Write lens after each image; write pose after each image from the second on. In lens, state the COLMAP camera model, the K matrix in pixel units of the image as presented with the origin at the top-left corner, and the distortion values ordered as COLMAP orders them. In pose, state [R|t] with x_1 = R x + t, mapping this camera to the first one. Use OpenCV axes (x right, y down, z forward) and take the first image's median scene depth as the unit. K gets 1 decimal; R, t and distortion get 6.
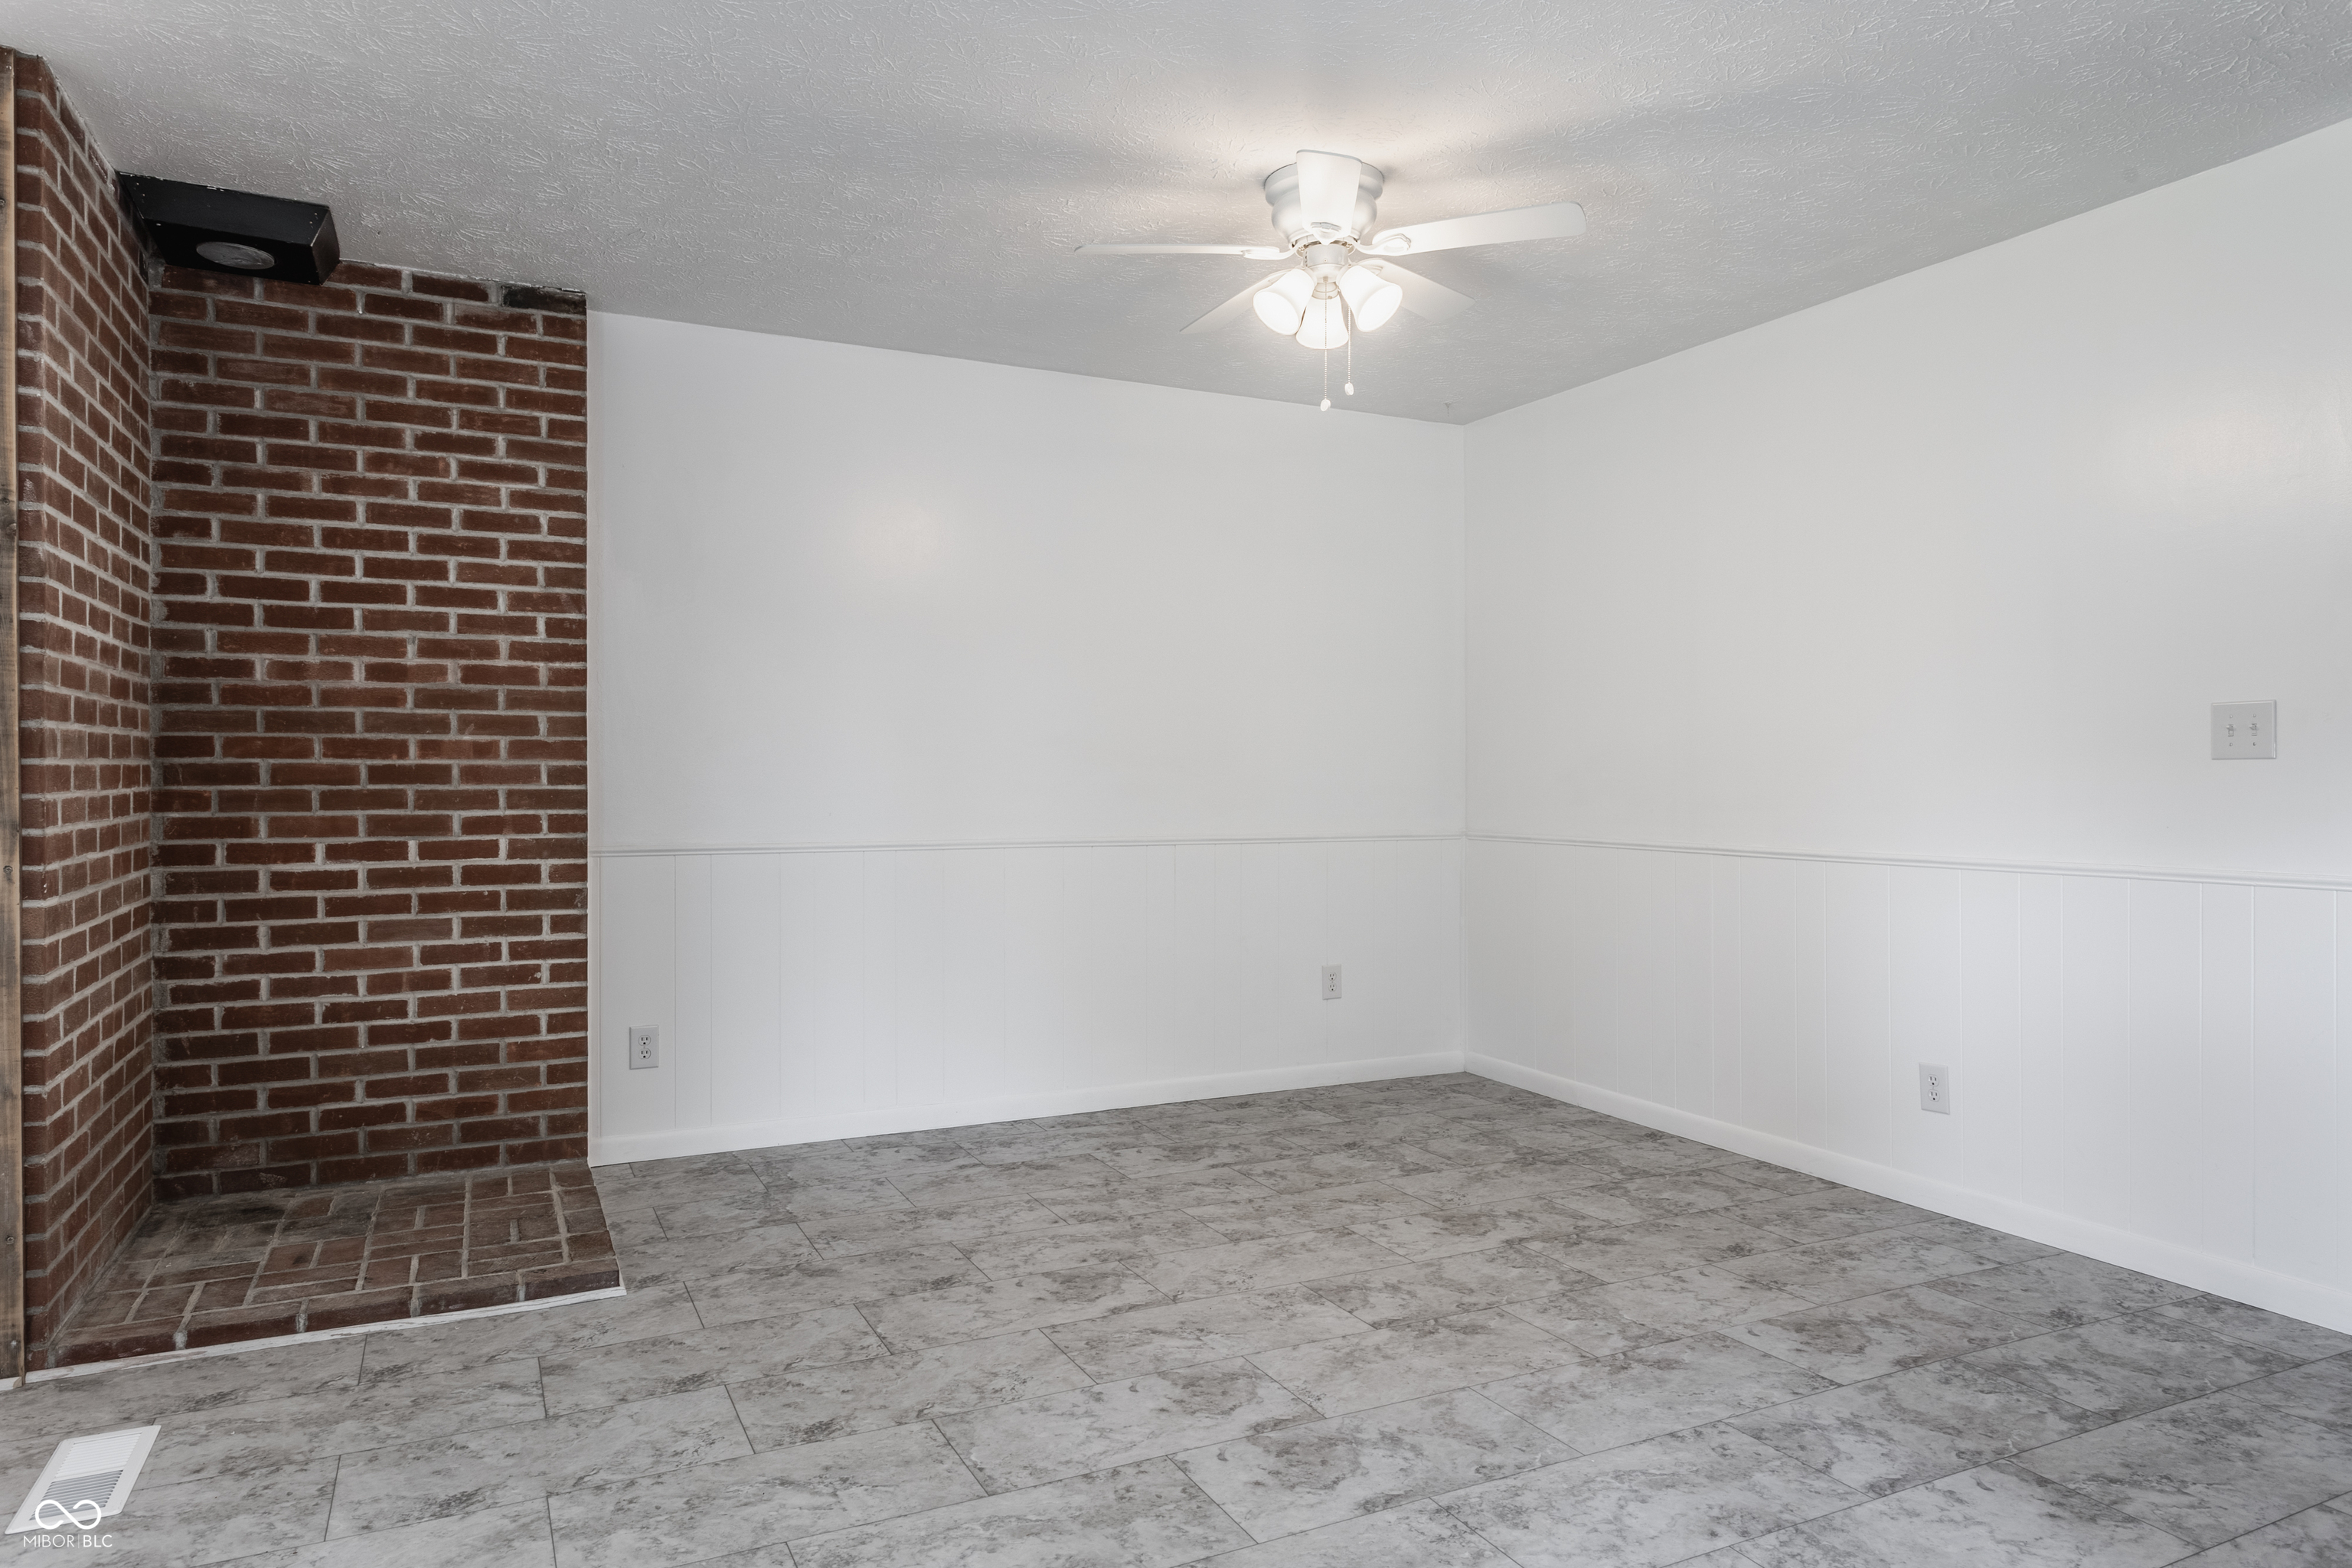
lens RADIAL K [[1451.2, 0, 1176.0], [0, 1451.2, 784.0], [0, 0, 1]] dist [-0.002120, 0.002271]
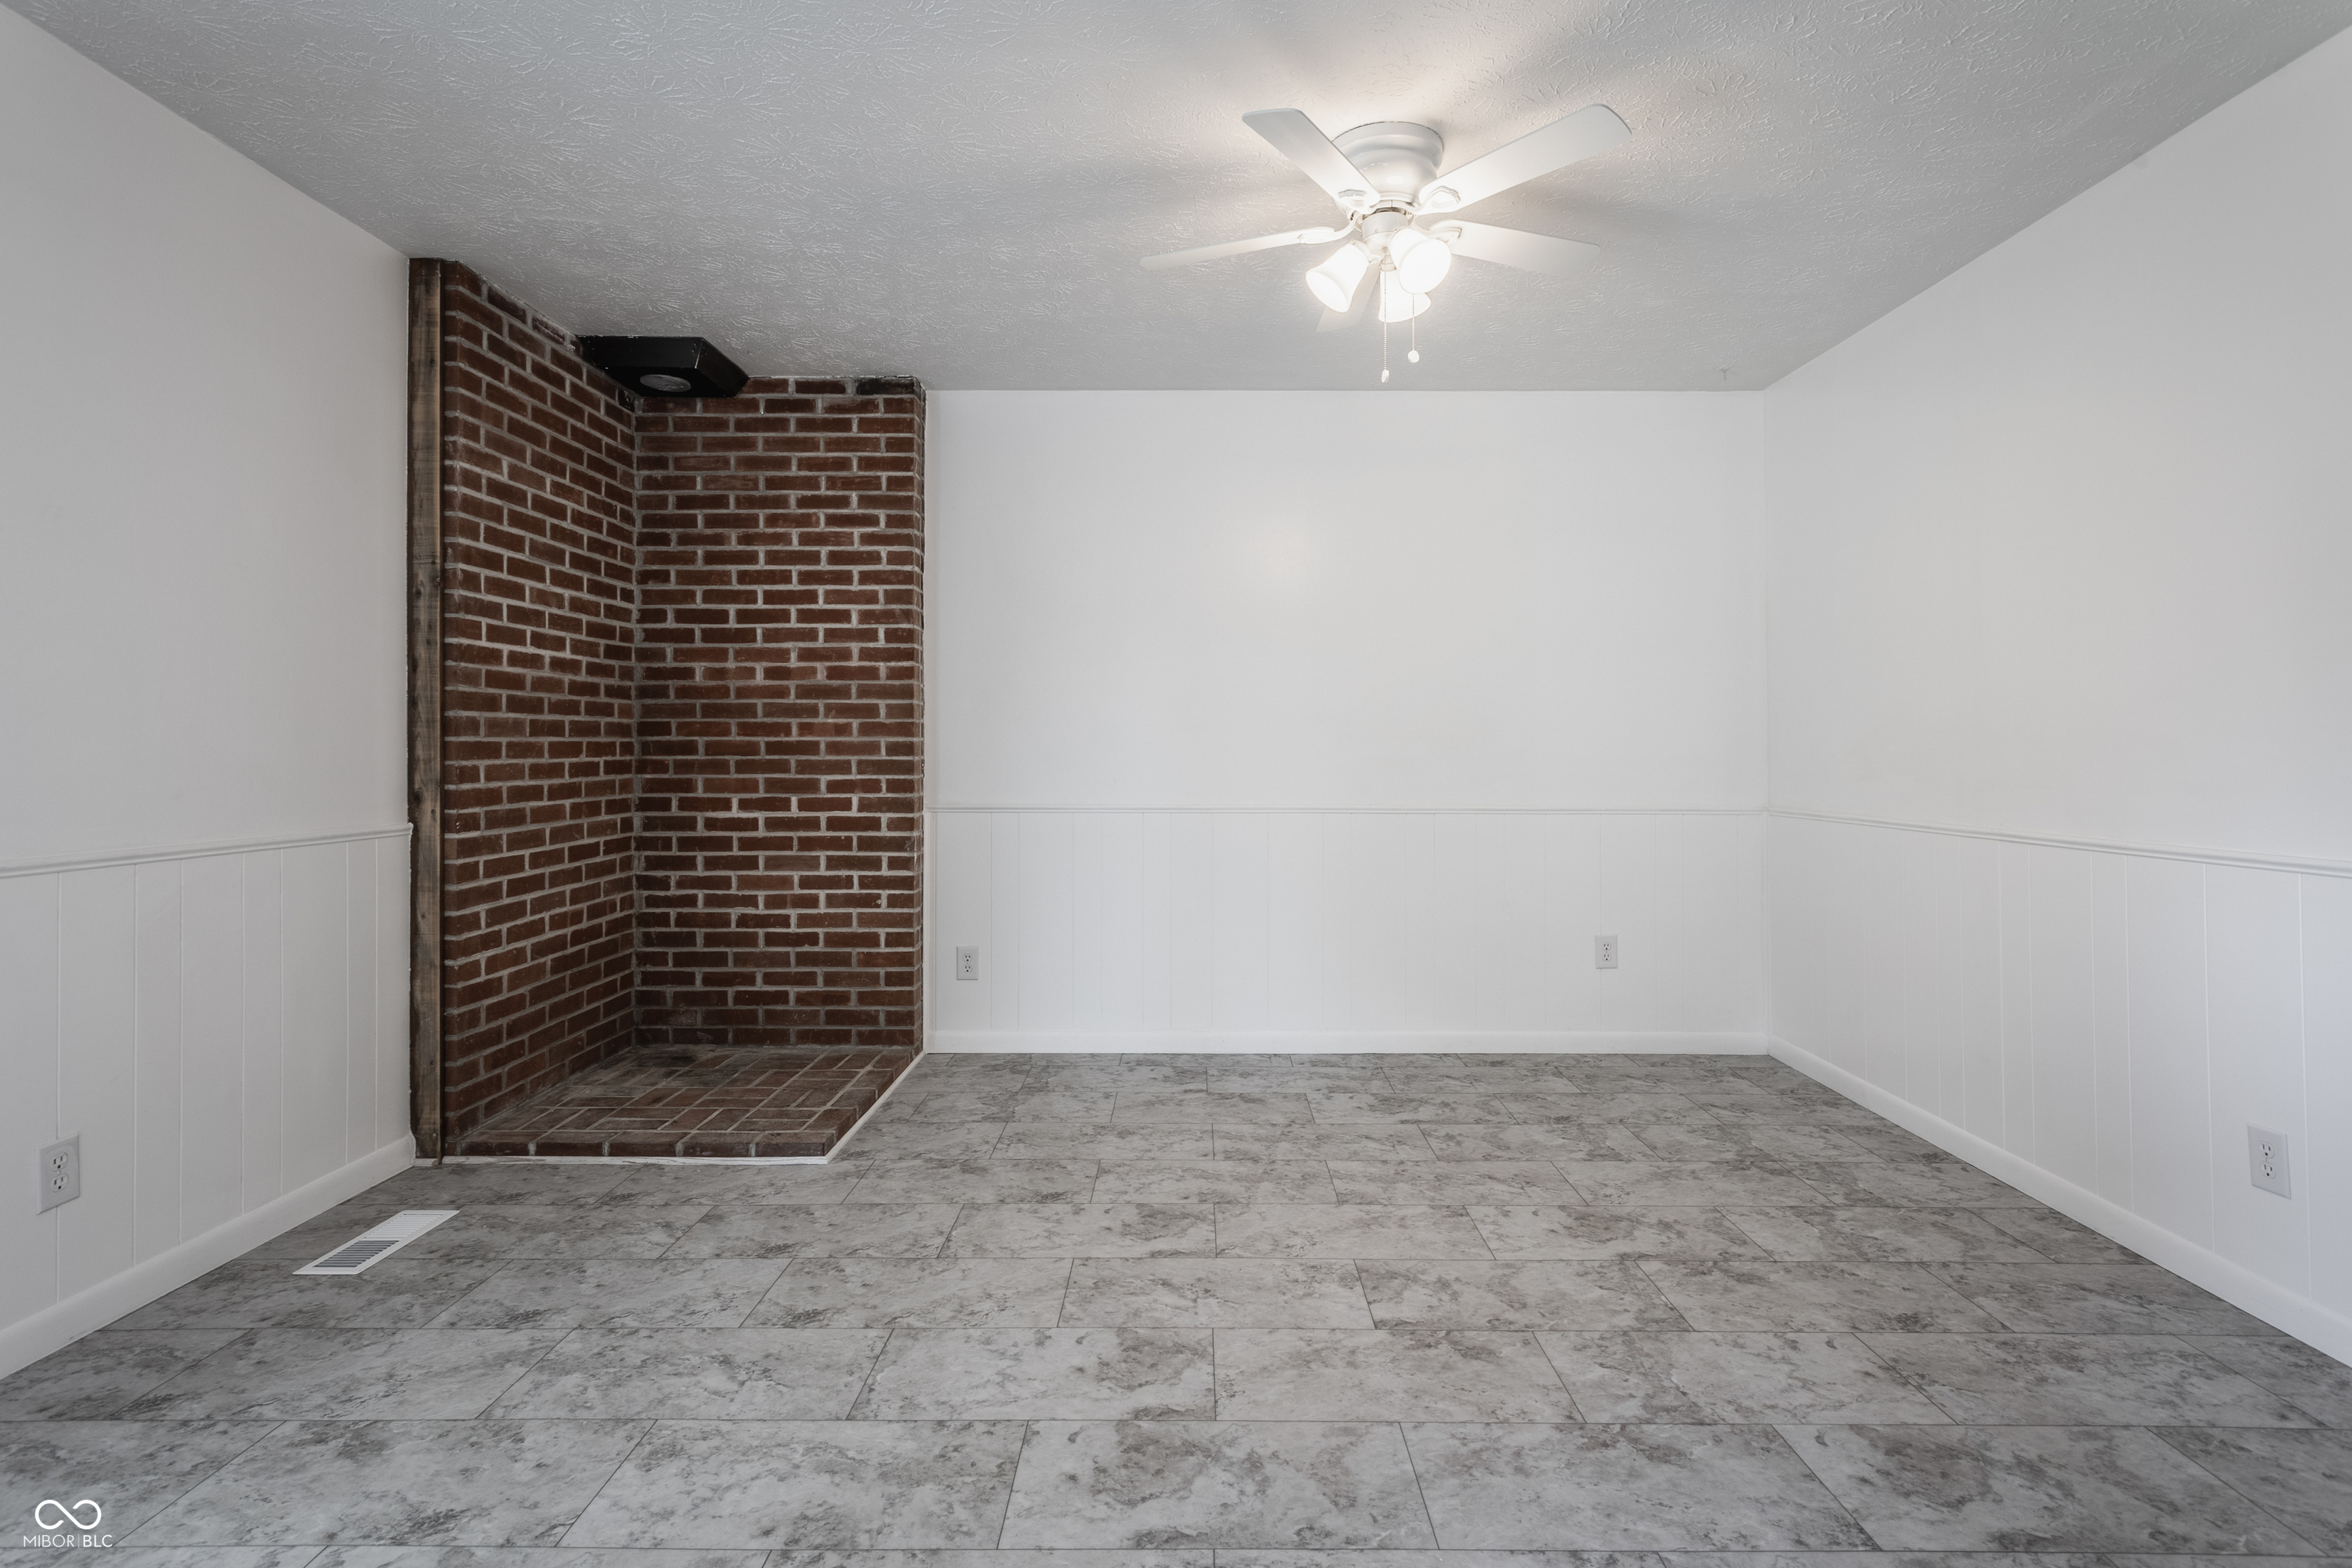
lens RADIAL K [[1146.6, 0, 1190.7], [0, 1146.6, 739.9], [0, 0, 1]] dist [0.001972, 0.001717]
pose [[0.895999, -0.004165, -0.444037, 0.305654], [-0.002548, 0.999891, -0.014519, 0.000362], [0.444049, 0.014140, 0.895891, 0.222261]]
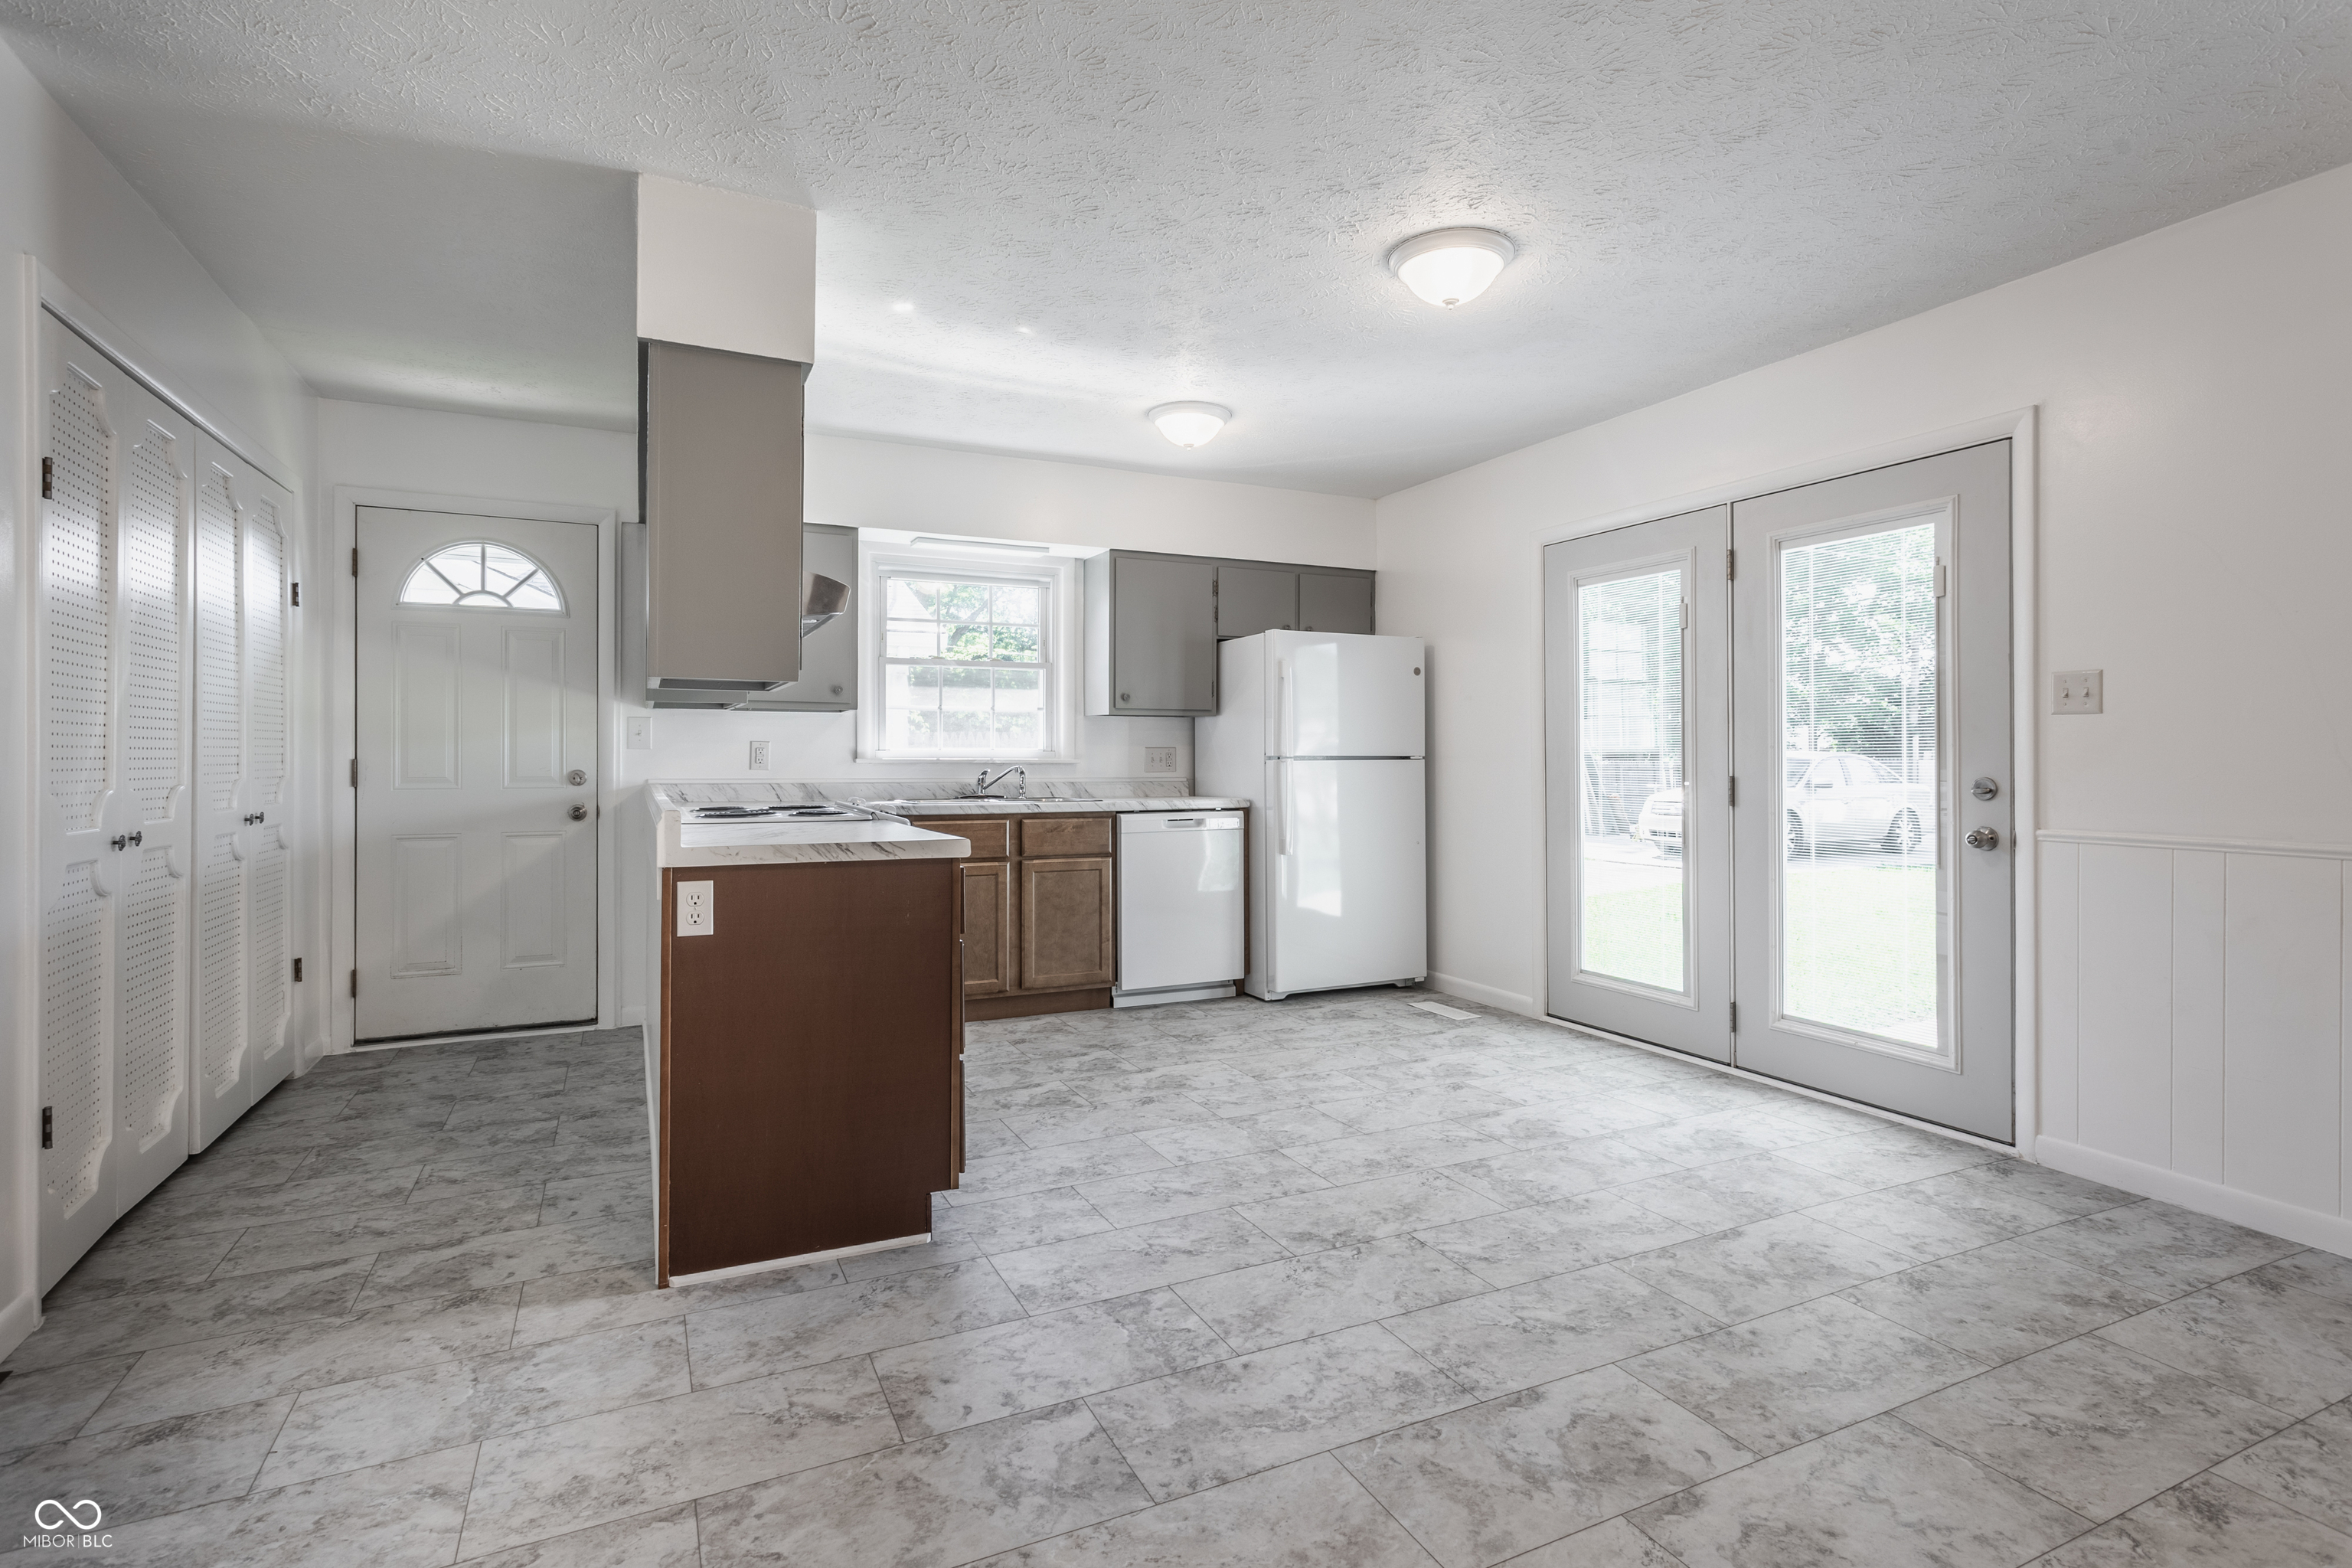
lens RADIAL K [[1132.2, 0, 1171.7], [0, 1132.2, 762.3], [0, 0, 1]] dist [0.000924, 0.001387]
pose [[-0.999927, -0.003280, 0.011655, 0.257039], [-0.003138, 0.999921, 0.012179, -0.004696], [-0.011694, 0.012142, -0.999858, 1.187174]]
